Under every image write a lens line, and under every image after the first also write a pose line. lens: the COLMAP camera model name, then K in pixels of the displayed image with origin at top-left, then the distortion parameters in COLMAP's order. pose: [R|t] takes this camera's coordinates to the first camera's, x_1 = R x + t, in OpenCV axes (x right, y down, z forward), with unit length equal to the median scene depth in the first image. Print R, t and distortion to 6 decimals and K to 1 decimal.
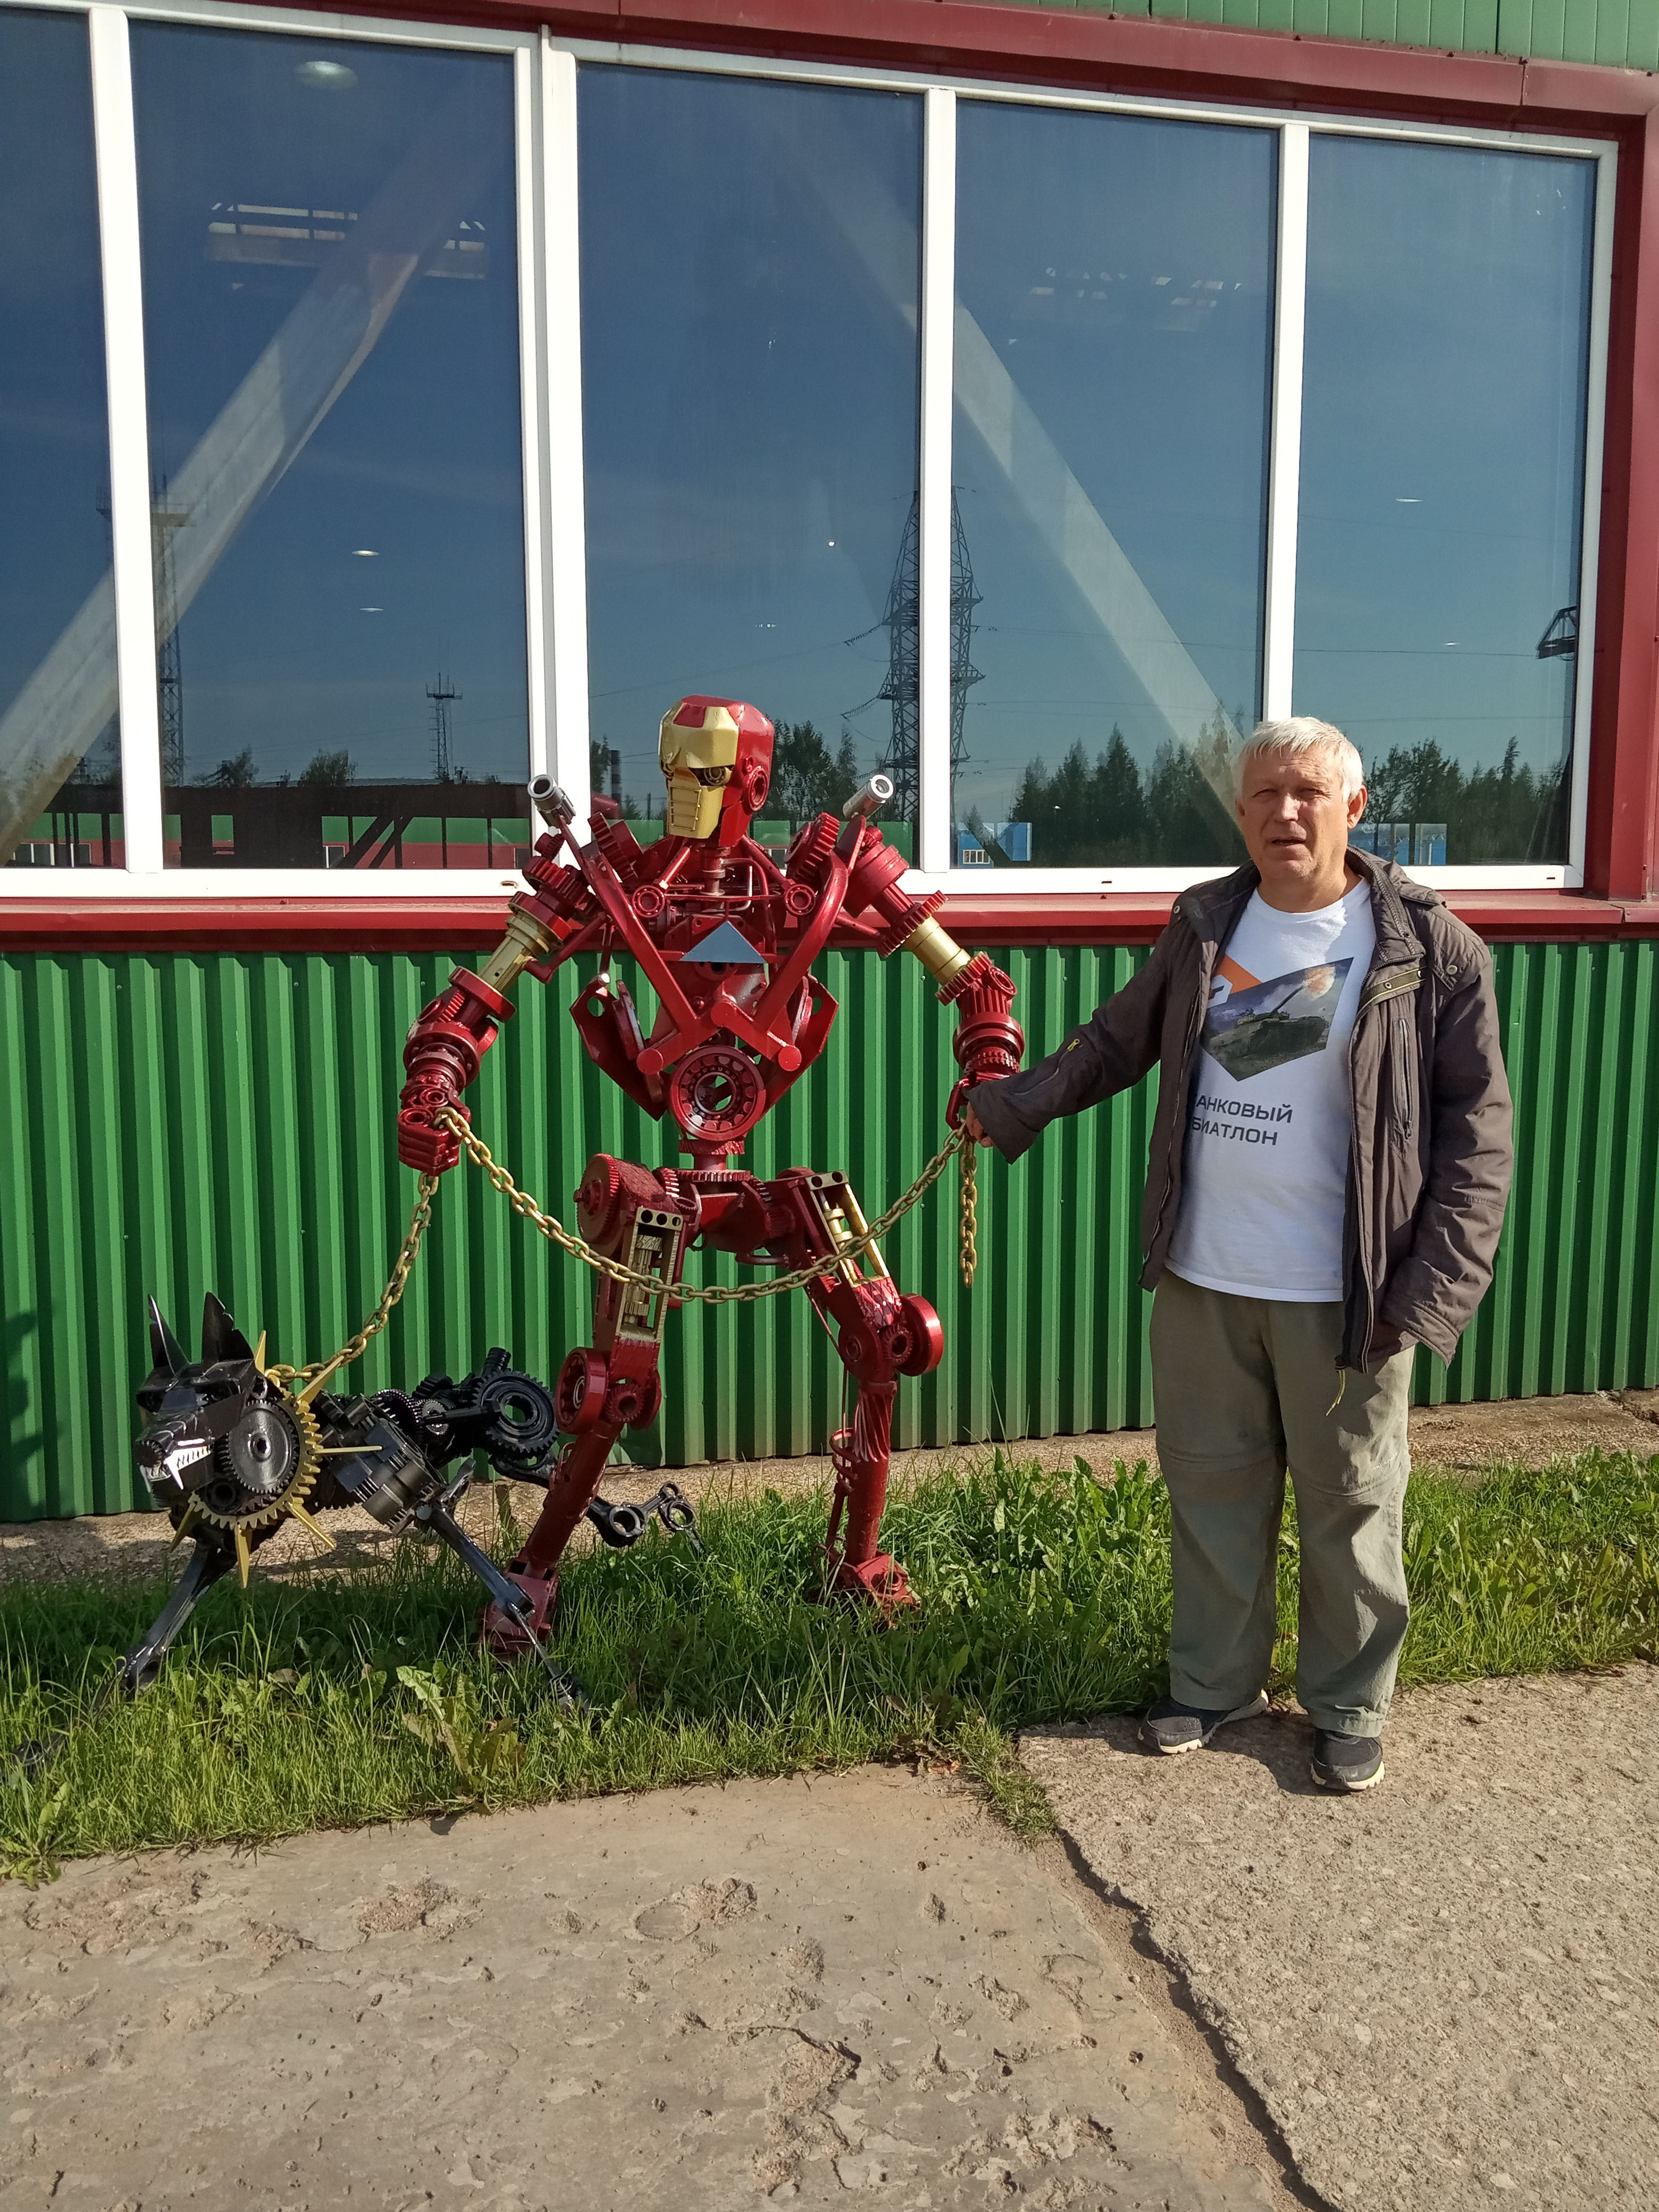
lens RADIAL K [[1796.8, 0, 820.0], [0, 1796.8, 1081.0], [0, 0, 1]] dist [0.075117, -0.122433]
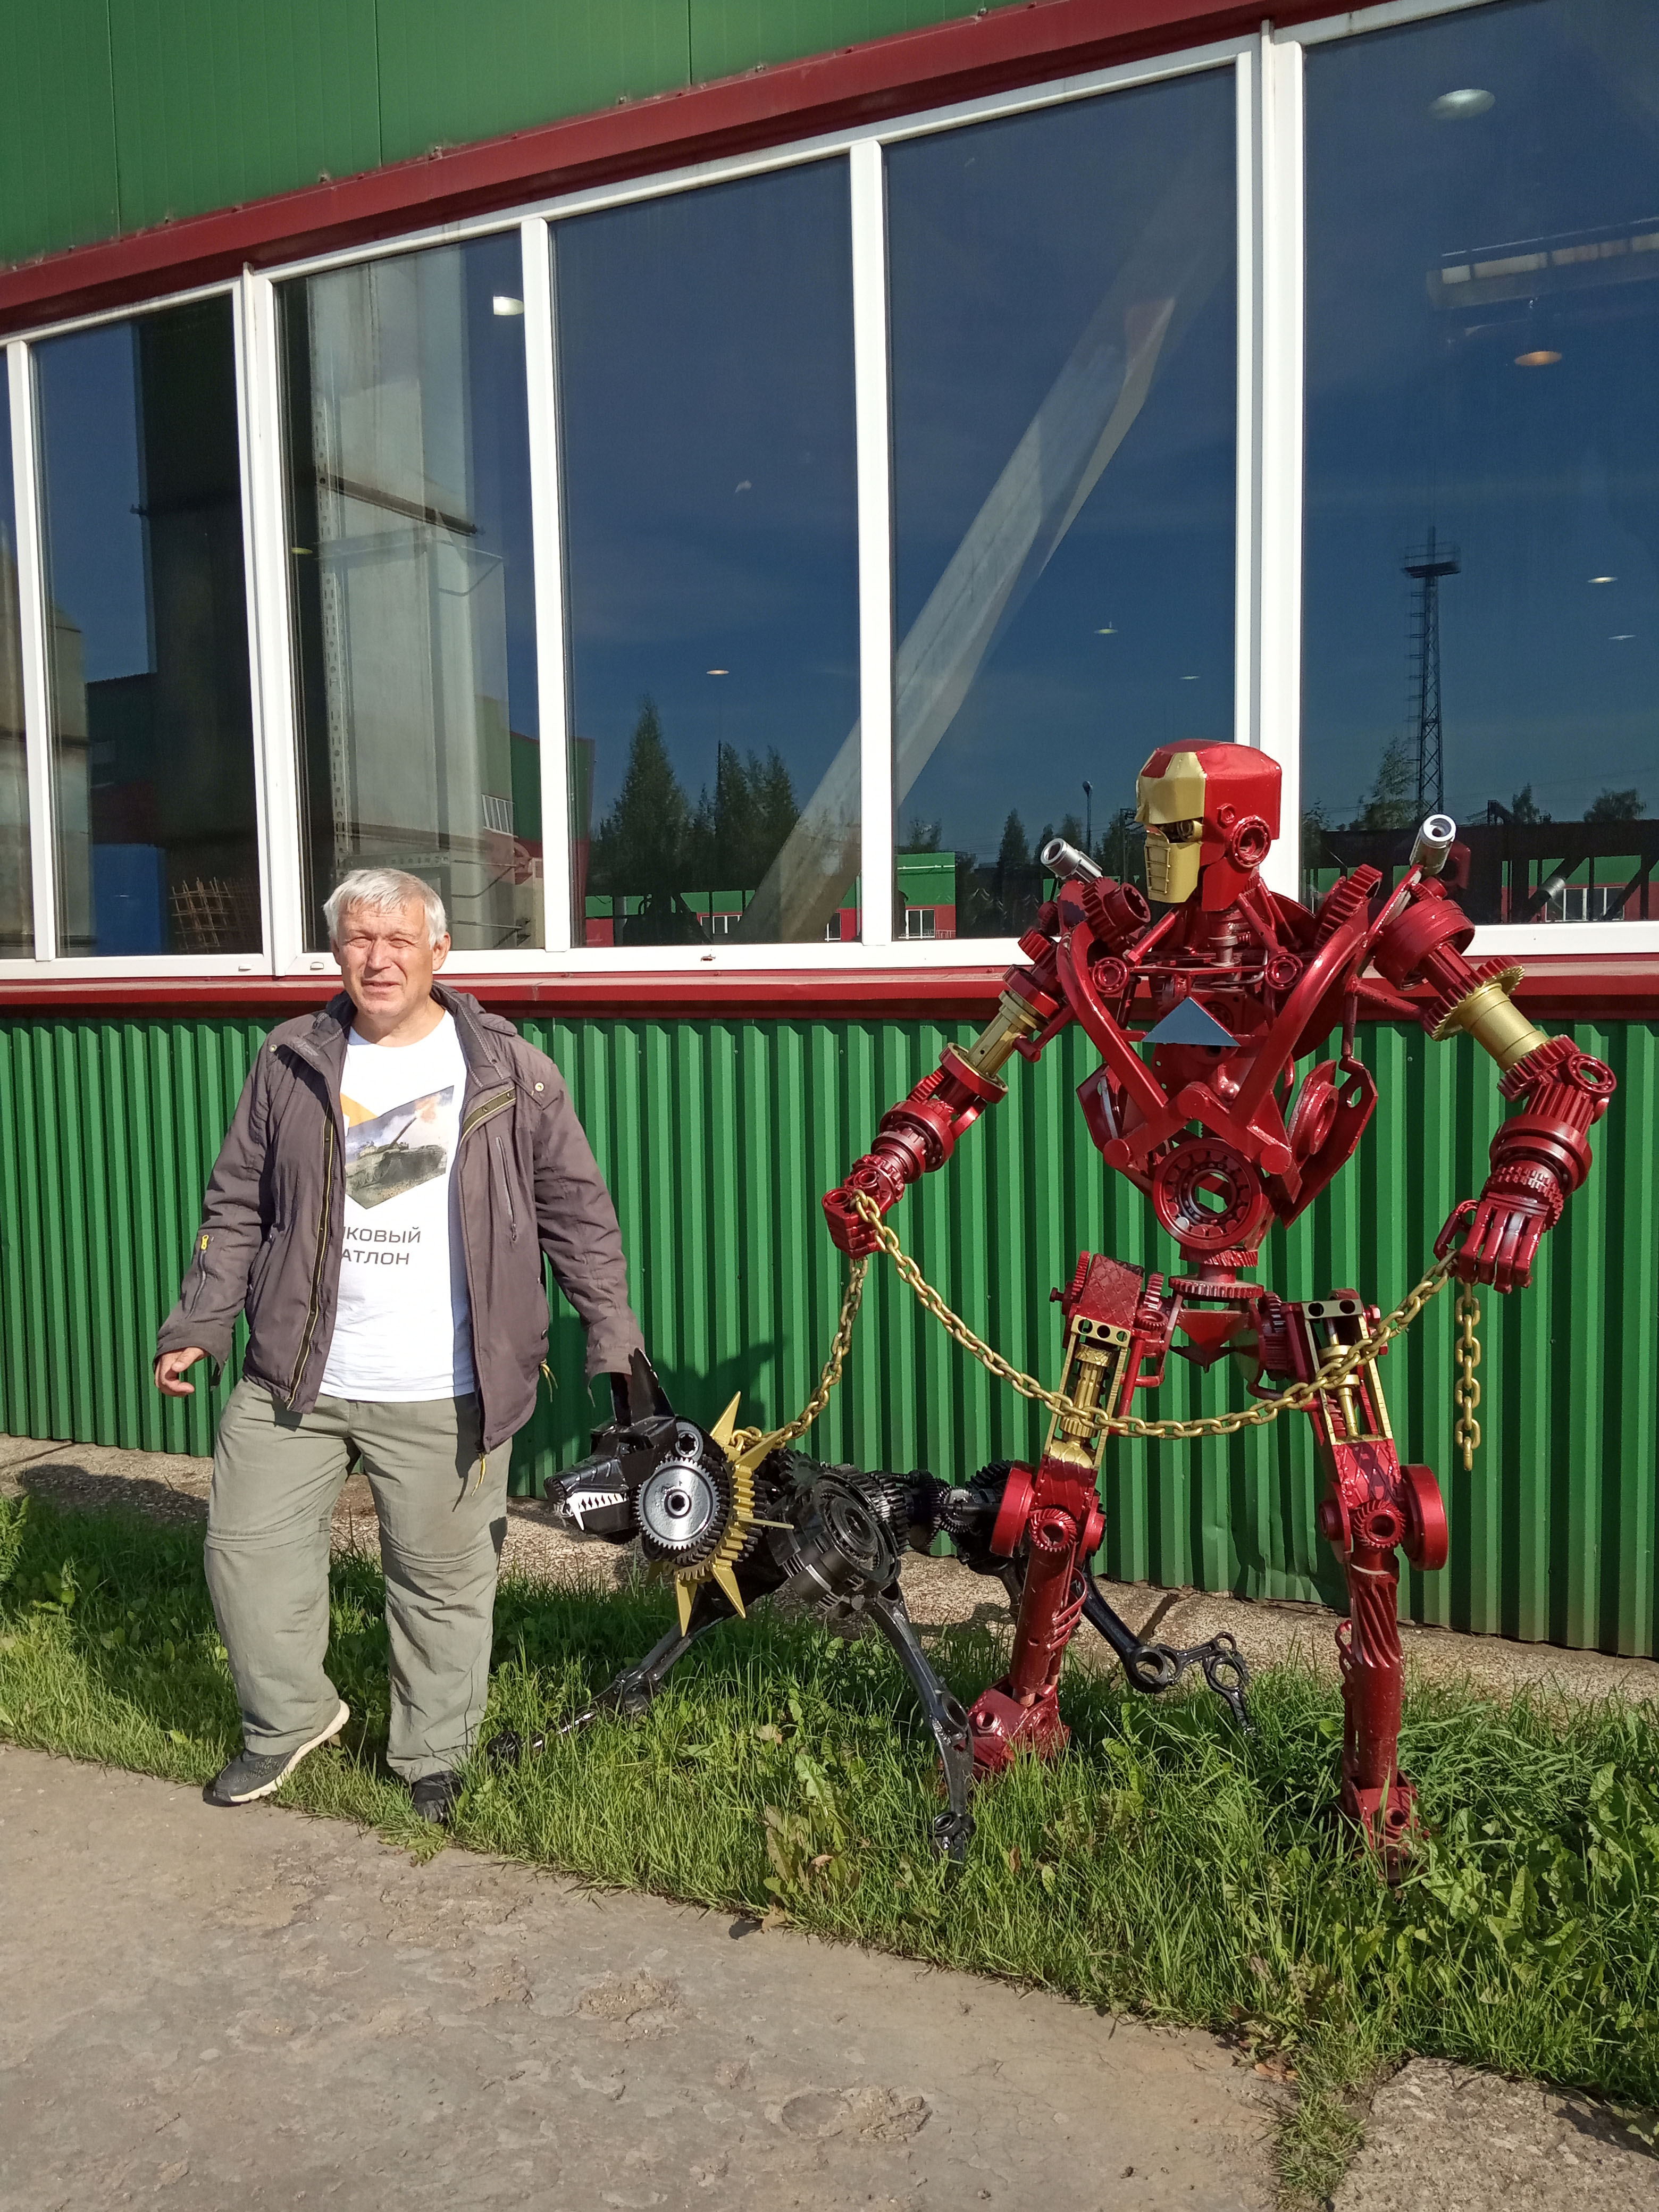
lens RADIAL K [[1796.8, 0, 848.1], [0, 1796.8, 1078.9], [0, 0, 1]] dist [0.075117, -0.122433]
pose [[0.775117, 0.033302, -0.630939, 0.372458], [-0.049864, 0.998719, -0.008545, -0.033976], [0.629846, 0.038085, 0.775785, 0.224868]]
